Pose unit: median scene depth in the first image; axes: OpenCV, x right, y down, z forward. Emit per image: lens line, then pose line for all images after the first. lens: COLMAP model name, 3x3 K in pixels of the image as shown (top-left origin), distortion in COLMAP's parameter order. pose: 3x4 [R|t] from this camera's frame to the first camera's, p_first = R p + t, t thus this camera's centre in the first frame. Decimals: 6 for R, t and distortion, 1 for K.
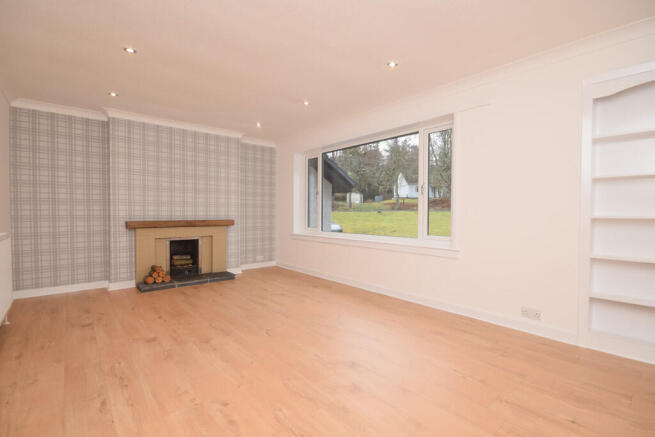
lens RADIAL K [[299.9, 0, 328.9], [0, 299.9, 217.7], [0, 0, 1]] dist [0.002126, 0.000019]
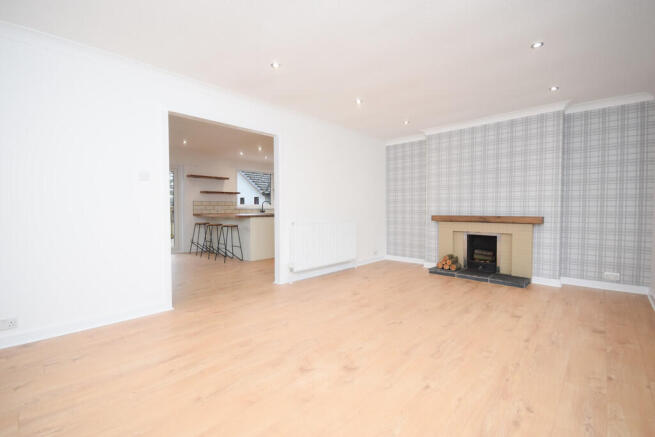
lens RADIAL K [[299.9, 0, 328.9], [0, 299.9, 217.7], [0, 0, 1]] dist [0.002126, 0.000019]
pose [[0.090542, 0.027075, -0.995525, 0.494639], [-0.015185, 0.999552, 0.025803, -0.003398], [0.995777, 0.012780, 0.090912, 0.415505]]
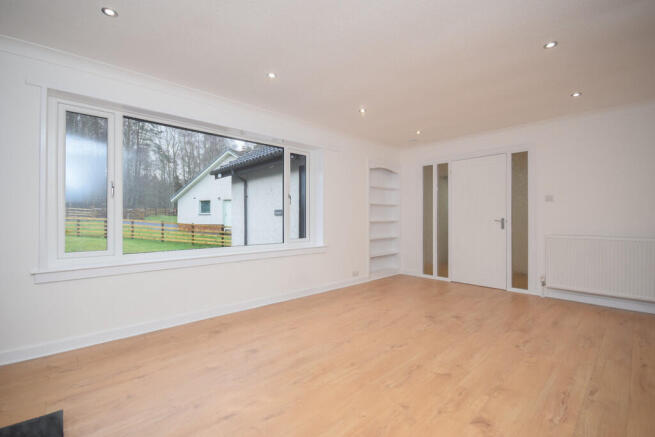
lens RADIAL K [[281.8, 0, 327.5], [0, 281.8, 218.5], [0, 0, 1]] dist [-0.010304, -0.000491]
pose [[-0.019615, -0.005846, 0.999791, -0.677686], [0.017706, 0.999824, 0.006194, -0.022864], [-0.999651, 0.017824, -0.019508, 0.766712]]
